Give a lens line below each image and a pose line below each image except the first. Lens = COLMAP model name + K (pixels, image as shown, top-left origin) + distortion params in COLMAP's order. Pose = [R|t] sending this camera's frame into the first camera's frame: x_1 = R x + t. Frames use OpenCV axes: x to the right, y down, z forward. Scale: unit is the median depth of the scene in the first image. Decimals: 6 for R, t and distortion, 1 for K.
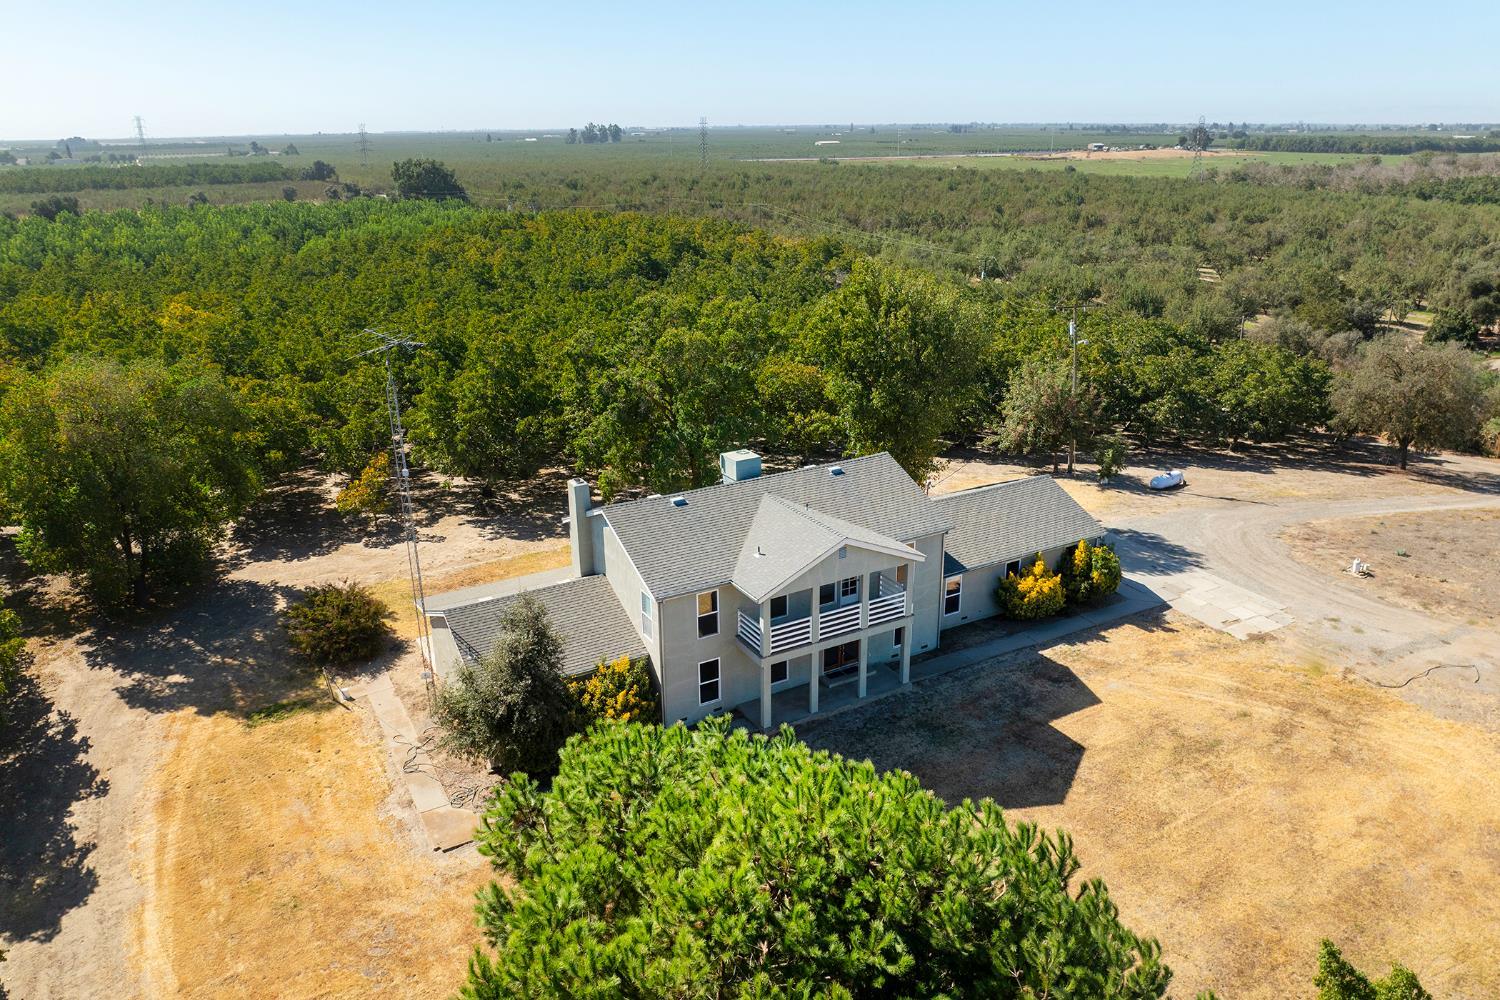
lens RADIAL K [[1050.9, 0, 749.0], [0, 1050.9, 509.7], [0, 0, 1]] dist [-0.042485, 0.008457]
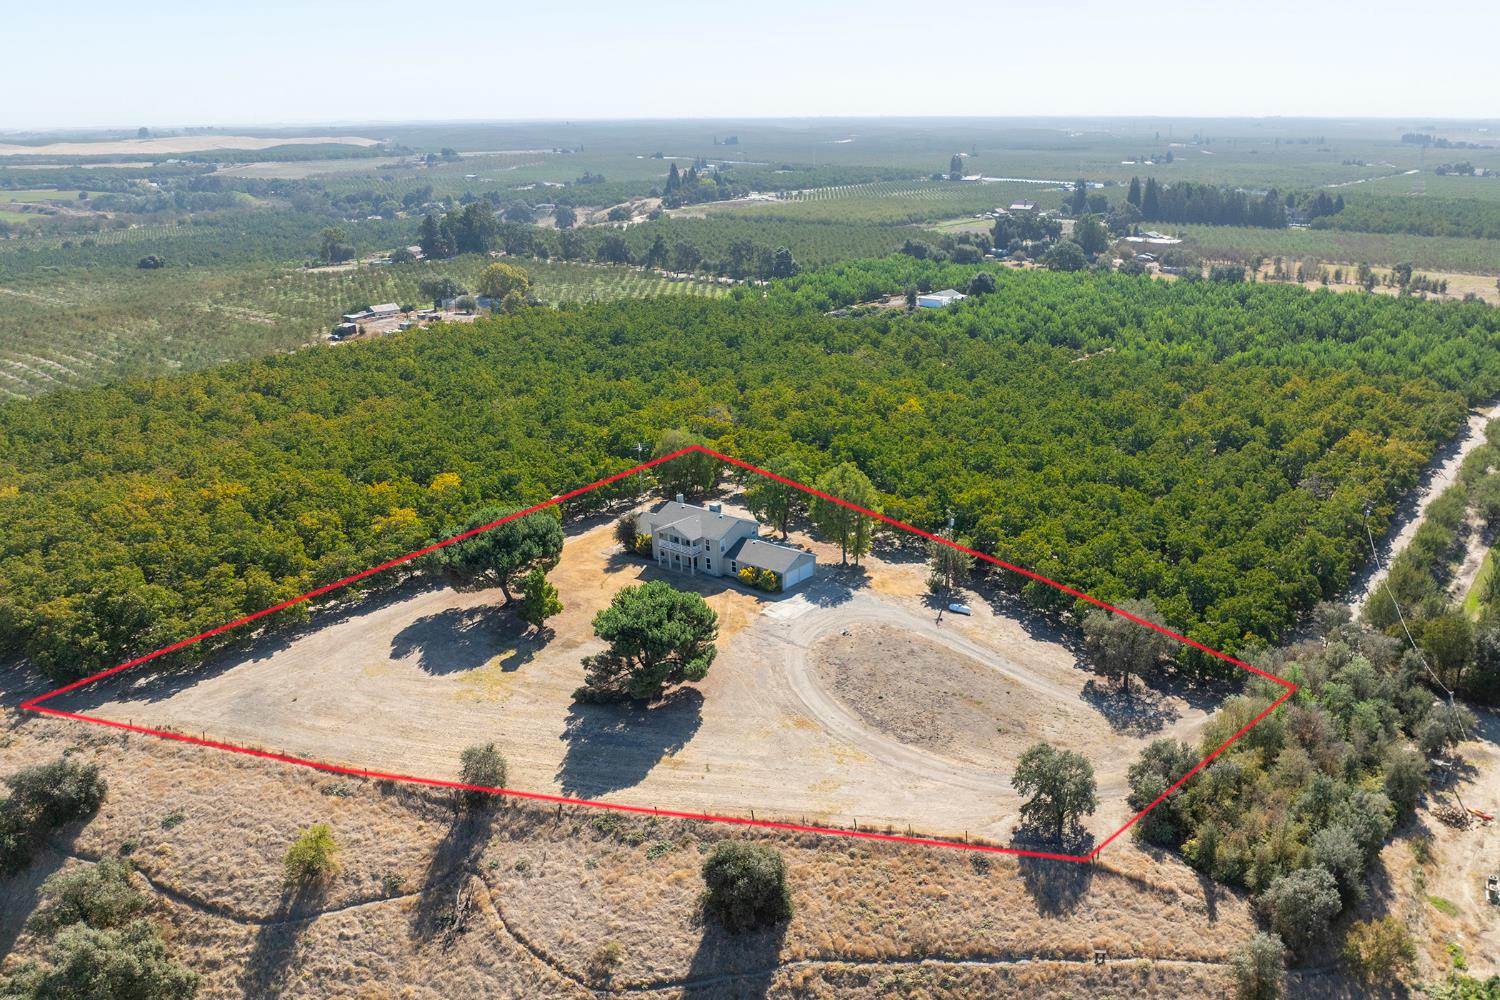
lens RADIAL K [[1176.4, 0, 847.7], [0, 1176.4, 545.8], [0, 0, 1]] dist [-0.042435, 0.008391]
pose [[0.411385, 0.322658, -0.852440, 3.130125], [-0.313282, 0.928320, 0.200191, -0.744522], [0.855930, 0.184698, 0.482980, -0.410652]]
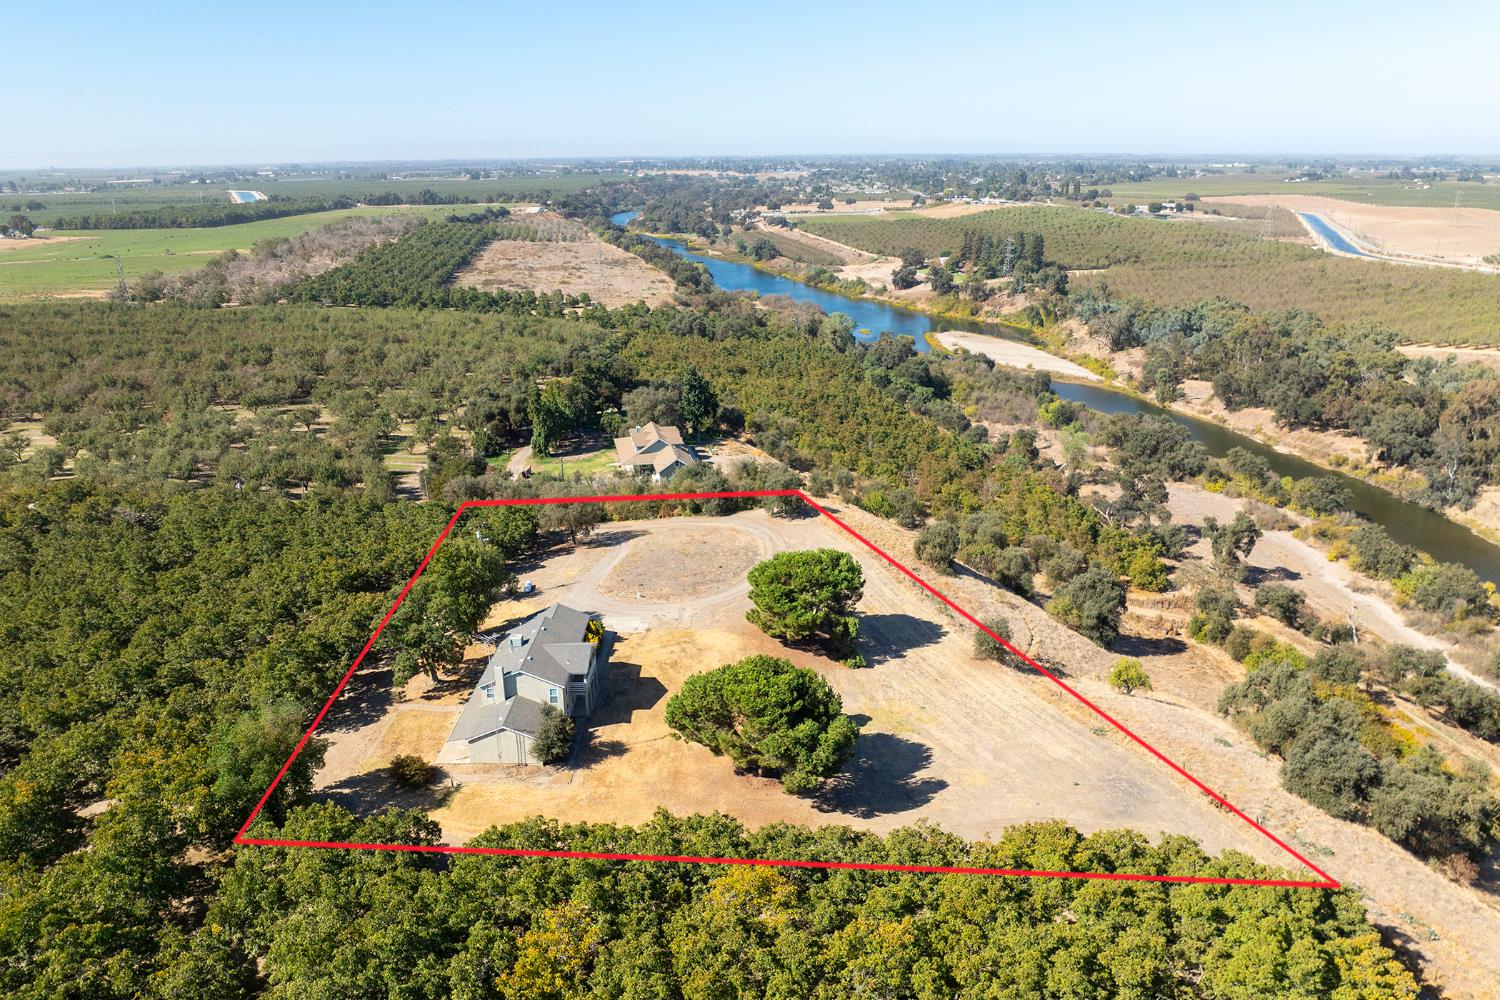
lens RADIAL K [[1050.9, 0, 736.4], [0, 1050.9, 499.5], [0, 0, 1]] dist [-0.042485, 0.008457]
pose [[0.516879, -0.261871, 0.815022, -1.598772], [0.299934, 0.947112, 0.114098, -0.461450], [-0.801796, 0.185478, 0.568086, -0.904030]]
